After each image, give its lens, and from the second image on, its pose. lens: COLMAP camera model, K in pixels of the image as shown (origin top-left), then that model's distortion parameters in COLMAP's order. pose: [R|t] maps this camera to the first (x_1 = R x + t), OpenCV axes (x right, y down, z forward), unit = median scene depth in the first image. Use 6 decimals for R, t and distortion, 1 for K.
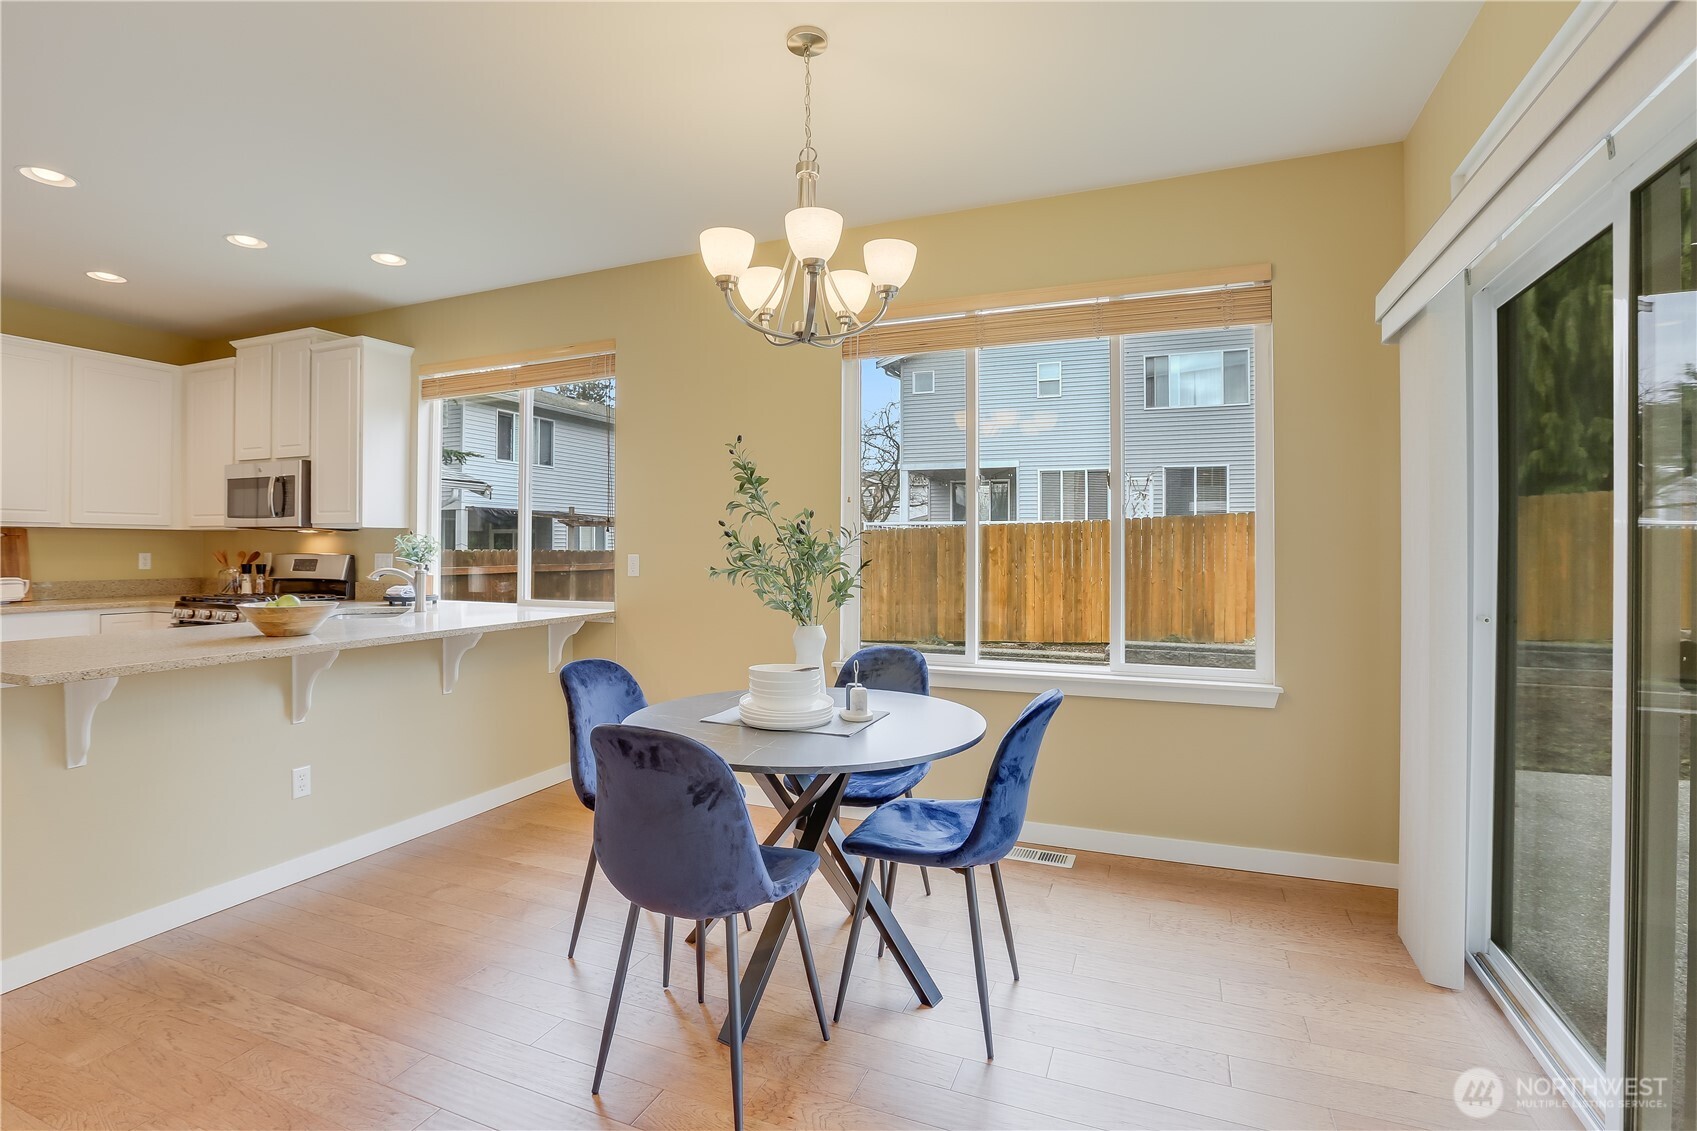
lens RADIAL K [[810.1, 0, 839.5], [0, 810.1, 547.8], [0, 0, 1]] dist [-0.023715, 0.000514]
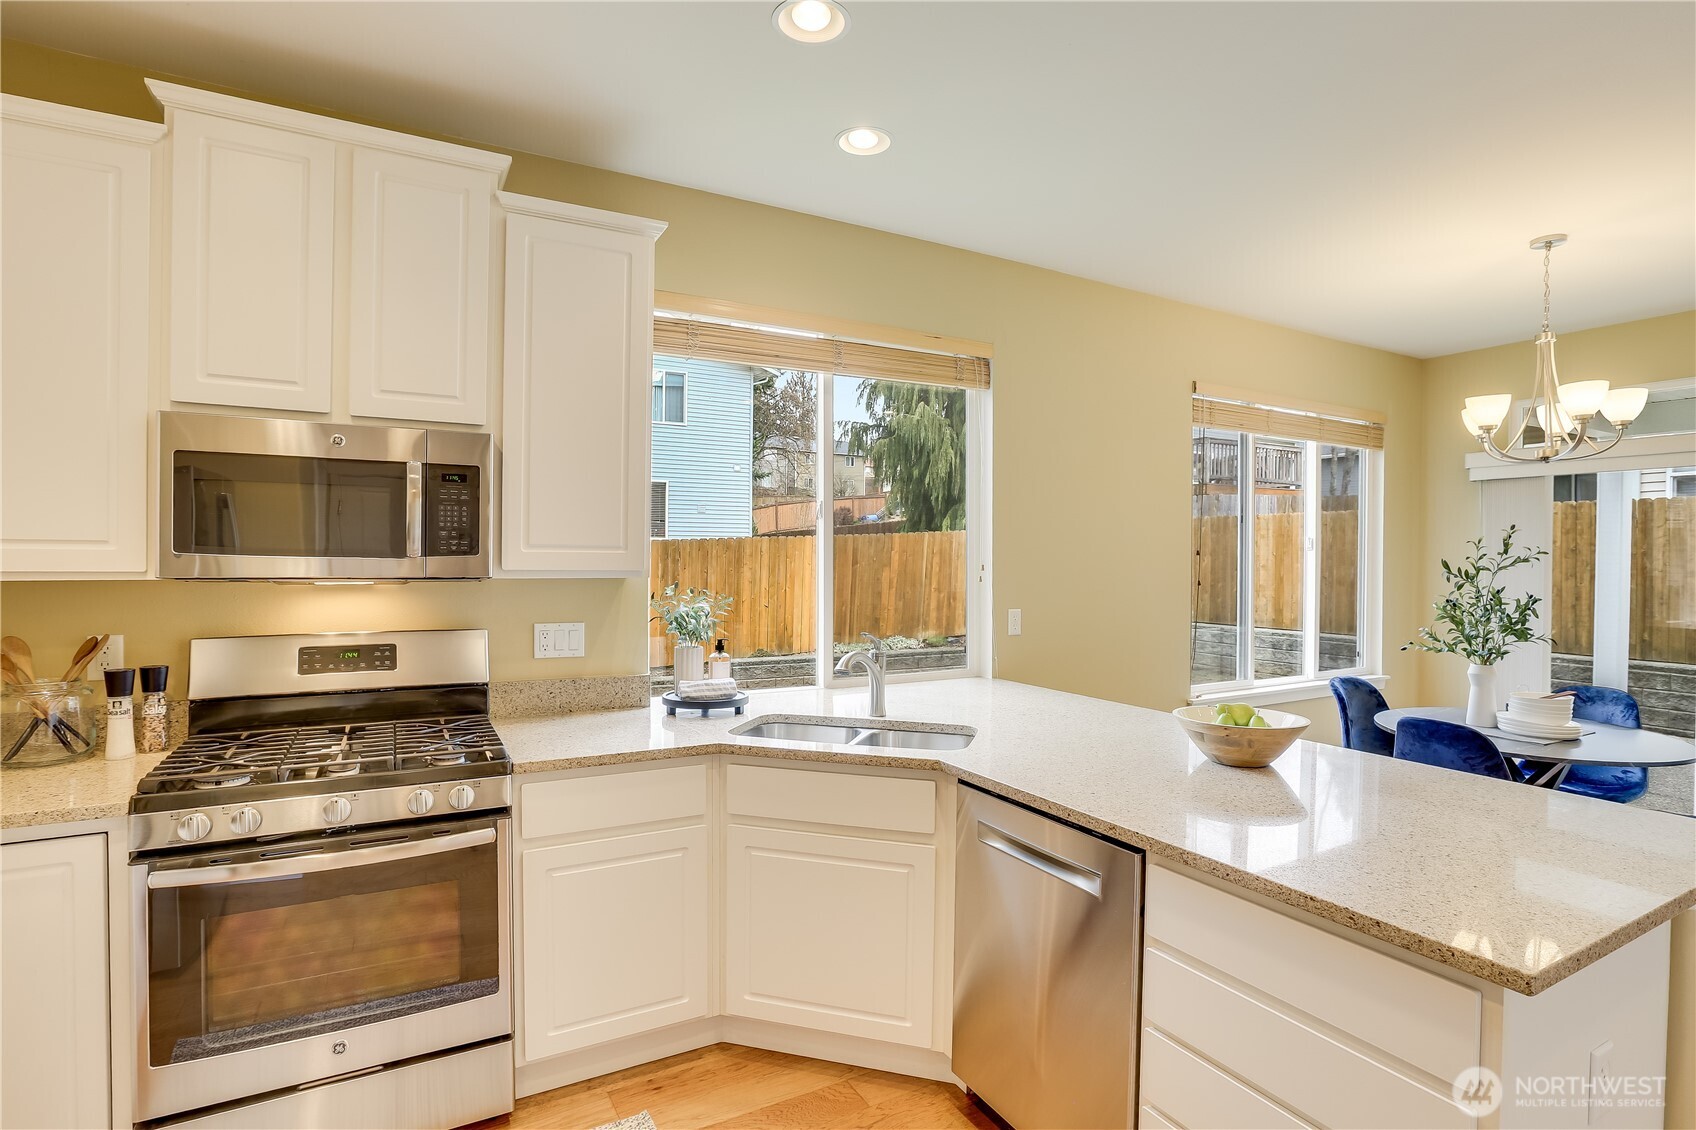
lens RADIAL K [[850.4, 0, 870.8], [0, 850.4, 558.6], [0, 0, 1]] dist [-0.021609, 0.000177]
pose [[0.600575, 0.001690, 0.799567, -0.873932], [-0.009470, 0.999943, 0.005000, -0.039491], [-0.799513, -0.010575, 0.600556, 0.494665]]
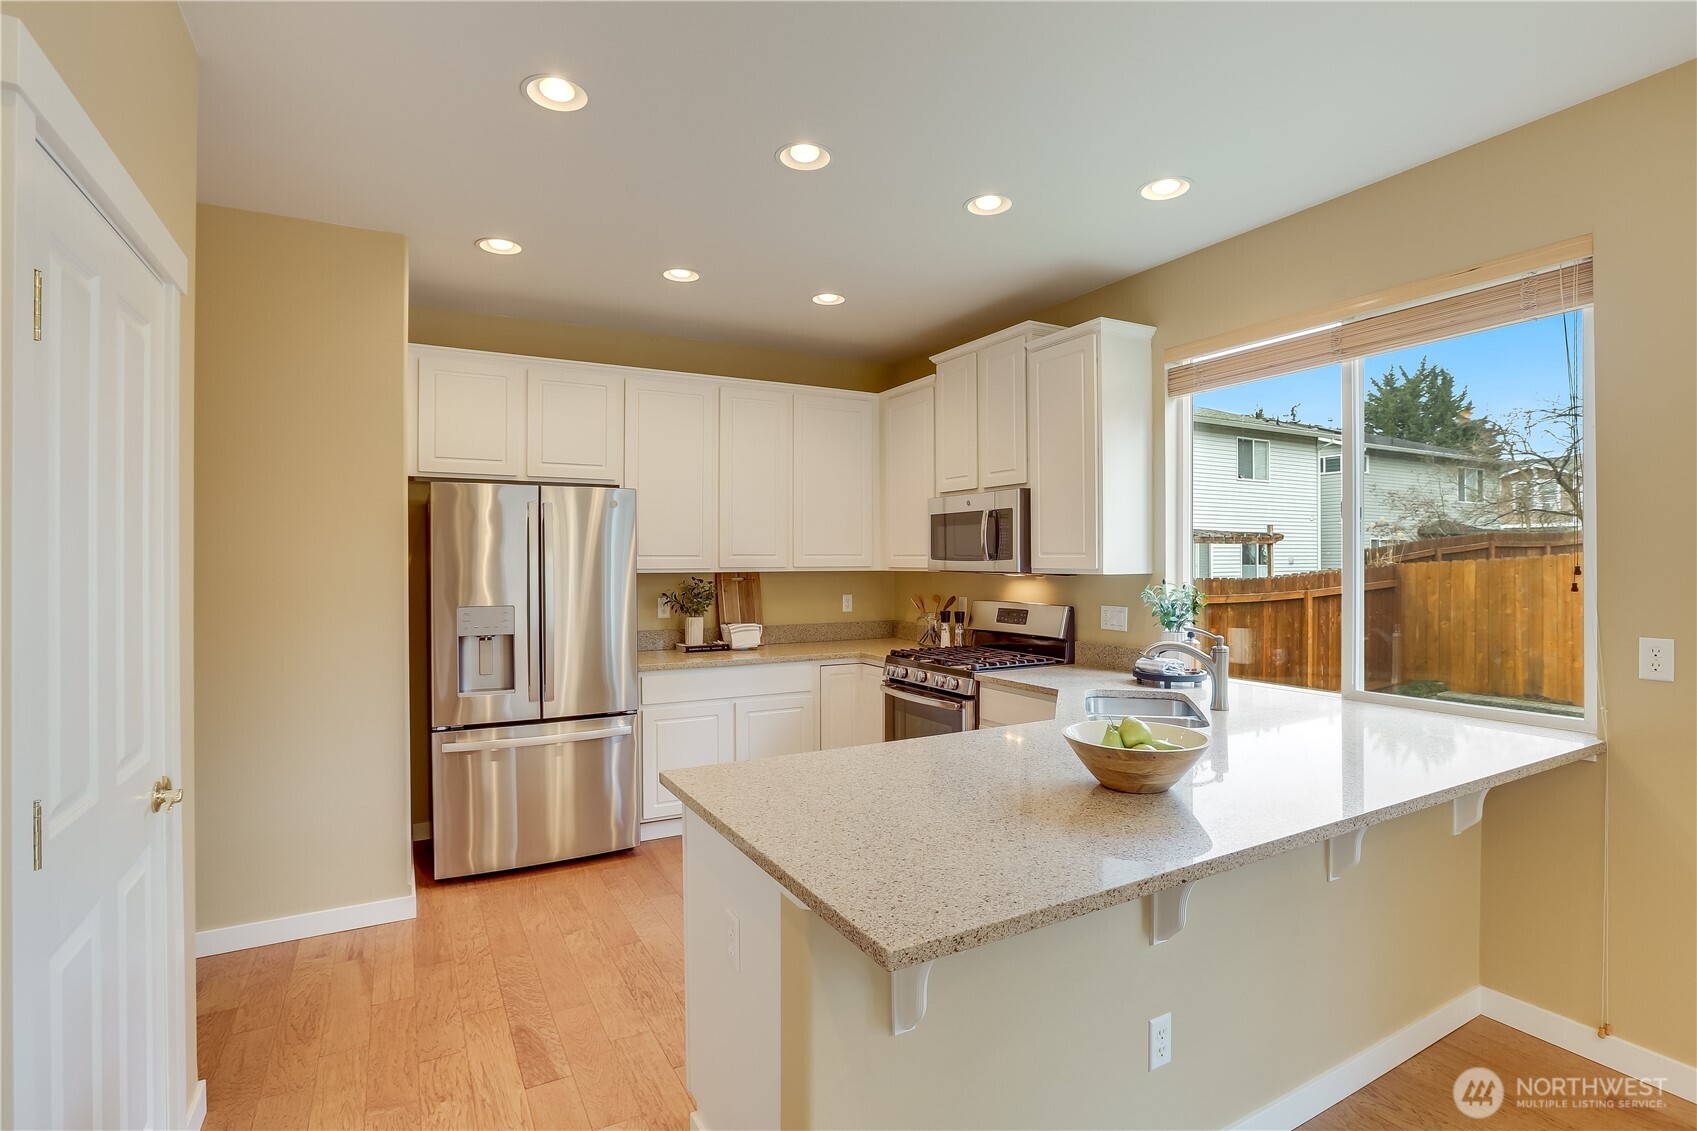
lens RADIAL K [[810.1, 0, 839.5], [0, 810.1, 547.8], [0, 0, 1]] dist [-0.023715, 0.000514]
pose [[0.793137, -0.011686, -0.608931, -0.306363], [0.003446, 0.999886, -0.014702, -0.037234], [0.609033, 0.009562, 0.793087, 0.239296]]
